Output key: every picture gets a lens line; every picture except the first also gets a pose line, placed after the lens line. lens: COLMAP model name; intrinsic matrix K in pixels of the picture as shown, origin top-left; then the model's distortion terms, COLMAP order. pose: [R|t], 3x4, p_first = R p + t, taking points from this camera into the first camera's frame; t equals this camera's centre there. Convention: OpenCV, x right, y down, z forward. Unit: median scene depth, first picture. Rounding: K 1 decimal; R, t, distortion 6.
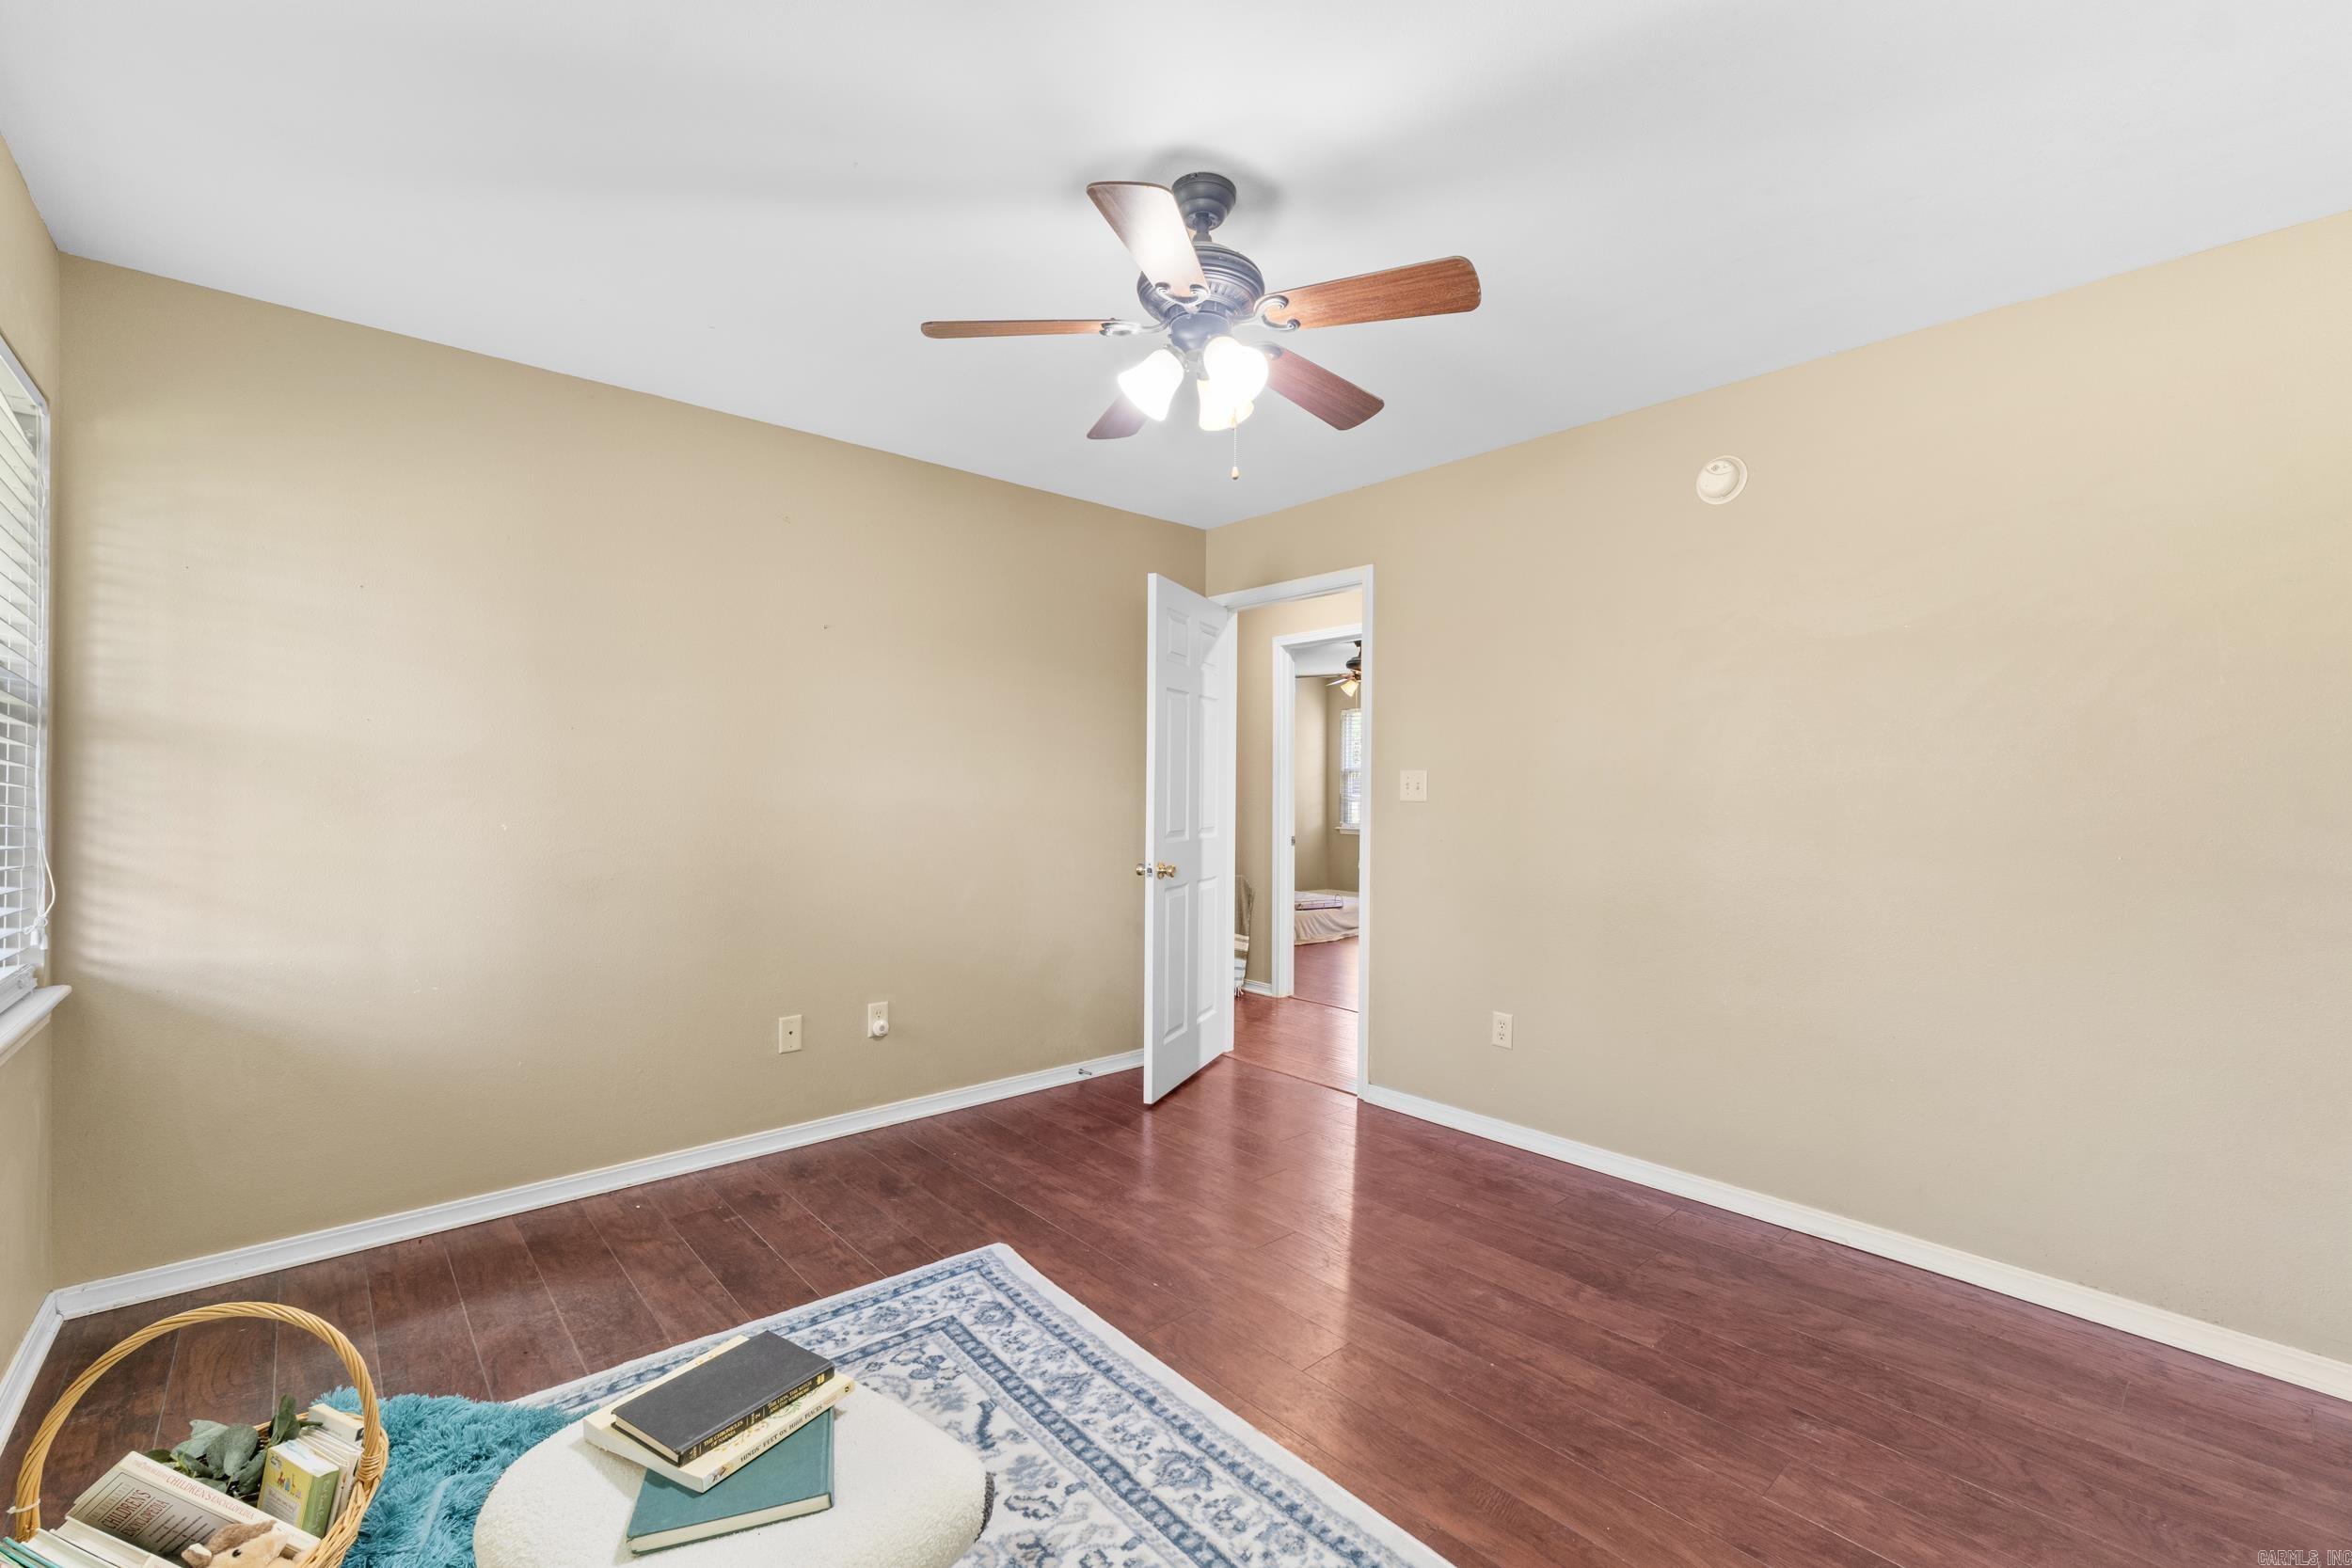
lens RADIAL K [[1003.2, 0, 1168.2], [0, 1003.2, 782.1], [0, 0, 1]] dist [0.003569, 0.000680]
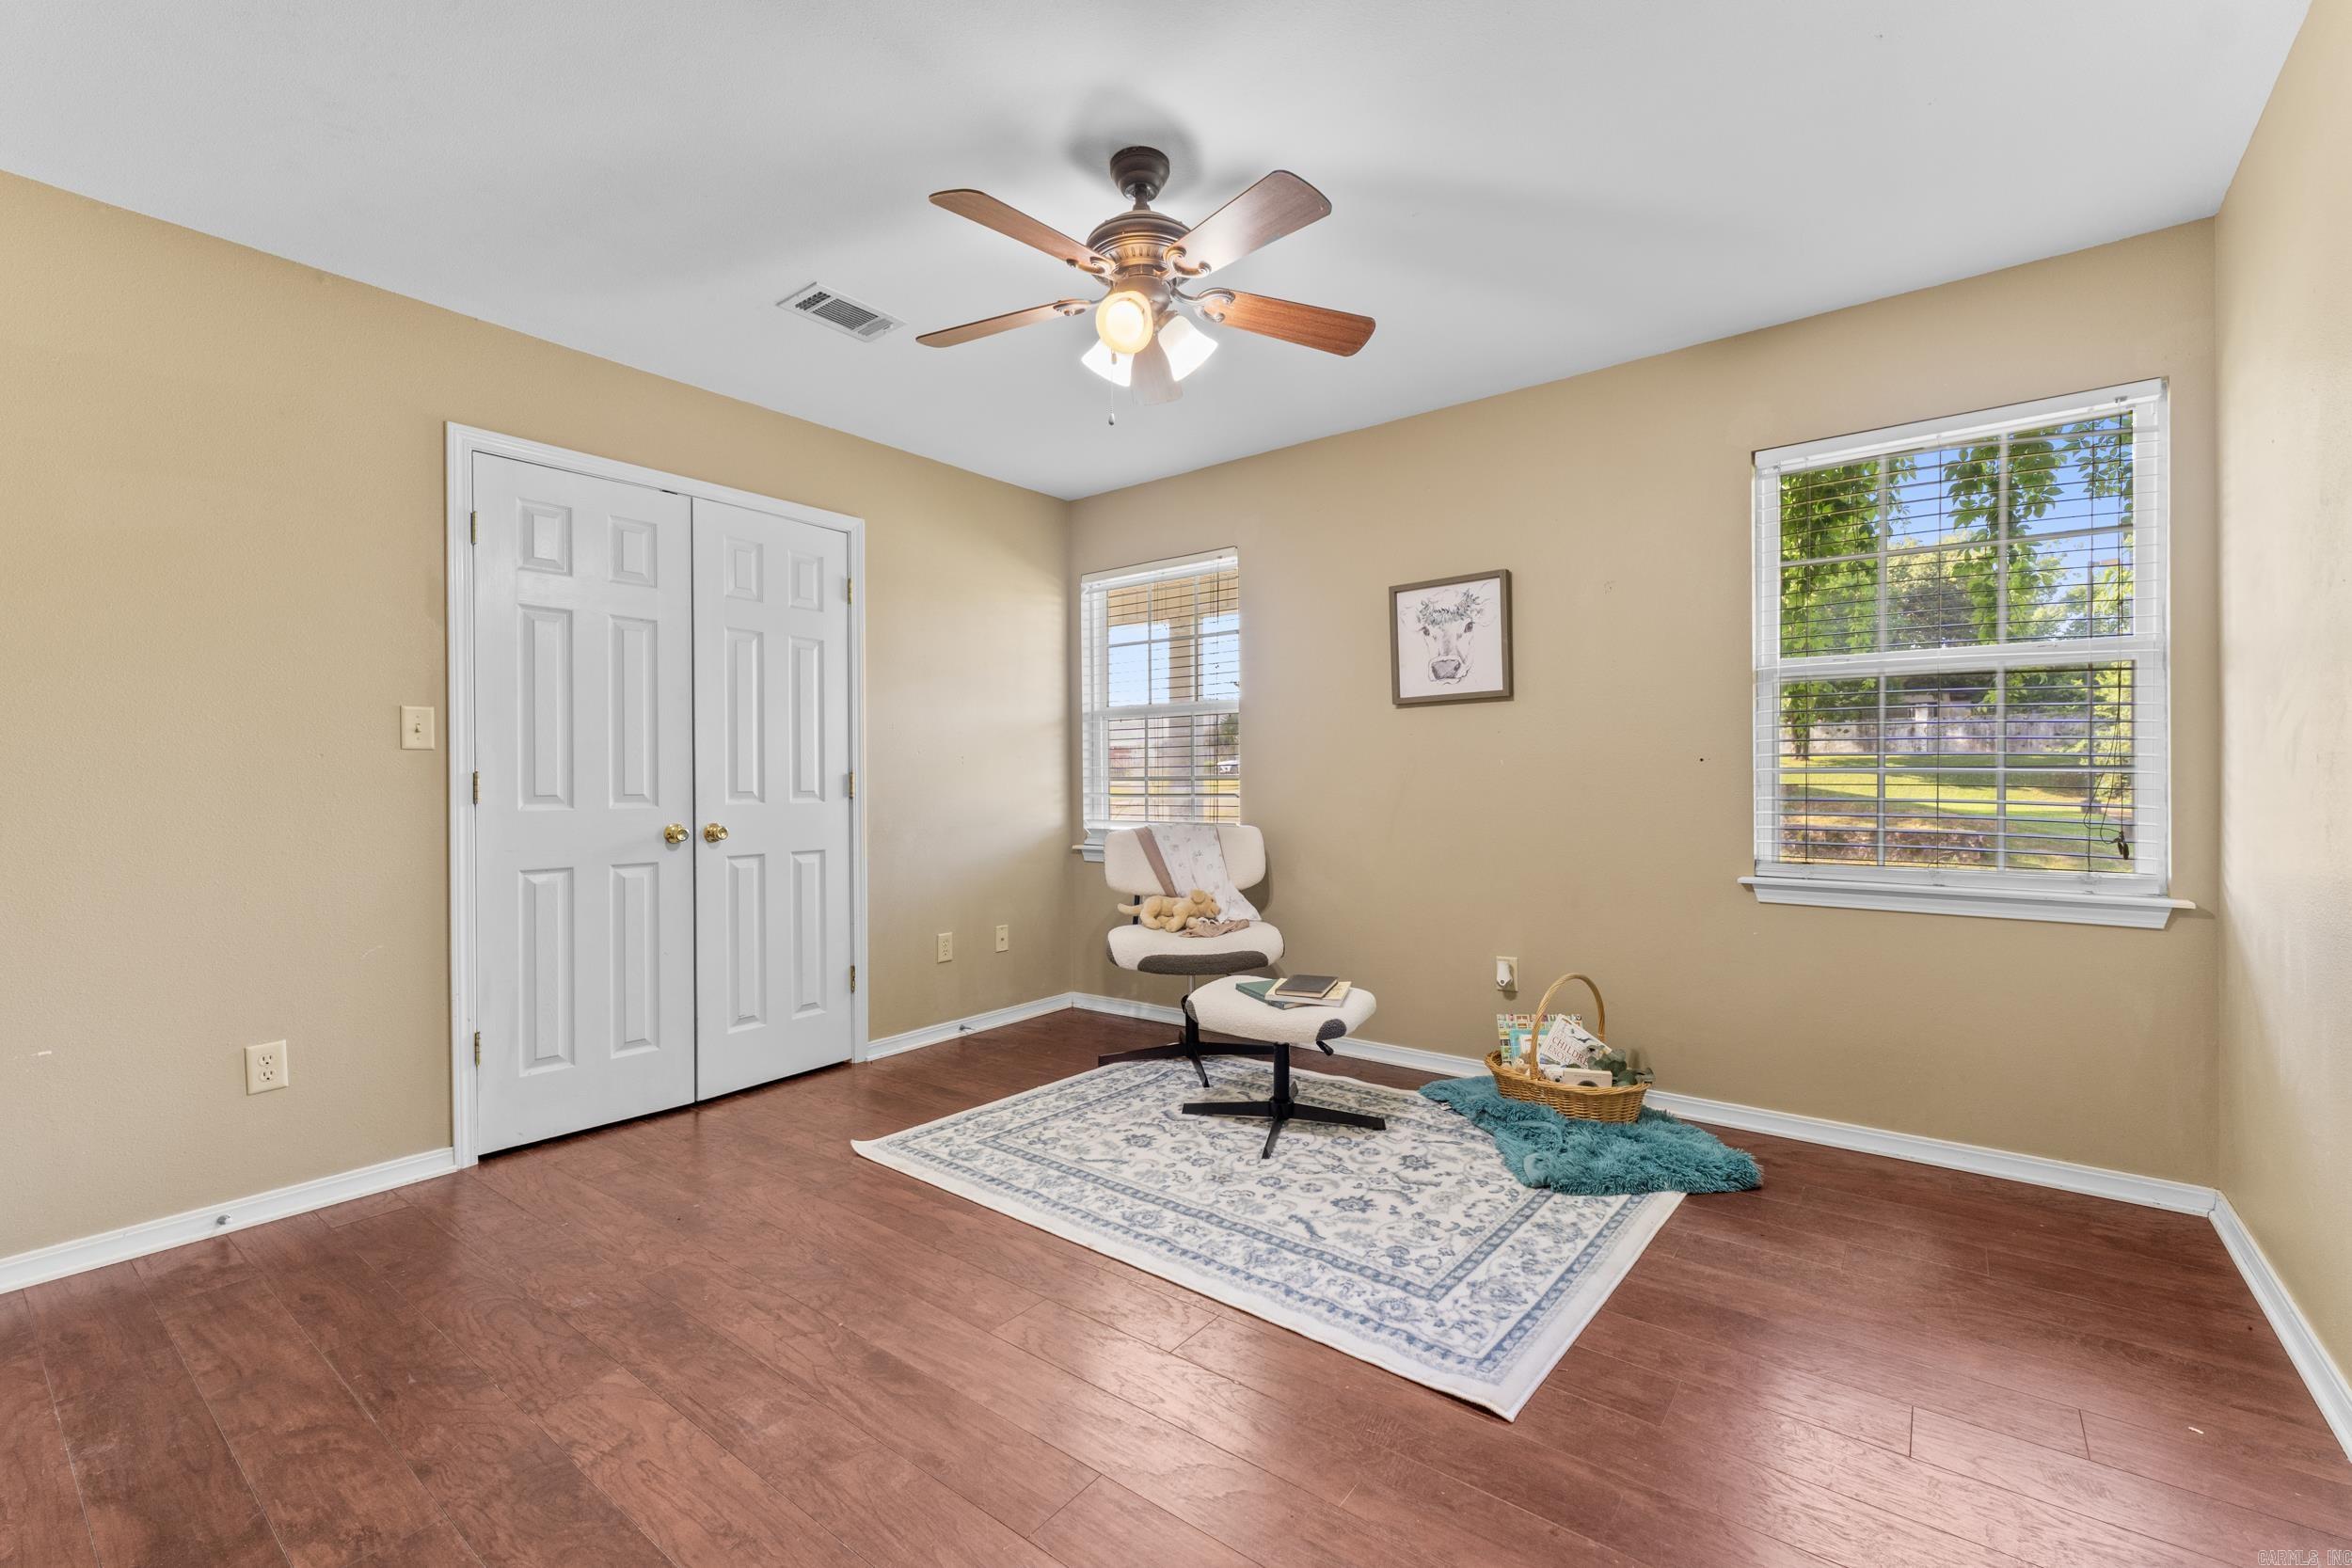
lens RADIAL K [[1003.2, 0, 1186.3], [0, 1003.2, 777.8], [0, 0, 1]] dist [0.003569, 0.000680]
pose [[-0.979669, -0.000813, -0.200617, 0.202438], [0.001488, 0.999935, -0.011318, 0.086799], [0.200613, -0.011387, -0.979604, 2.052159]]
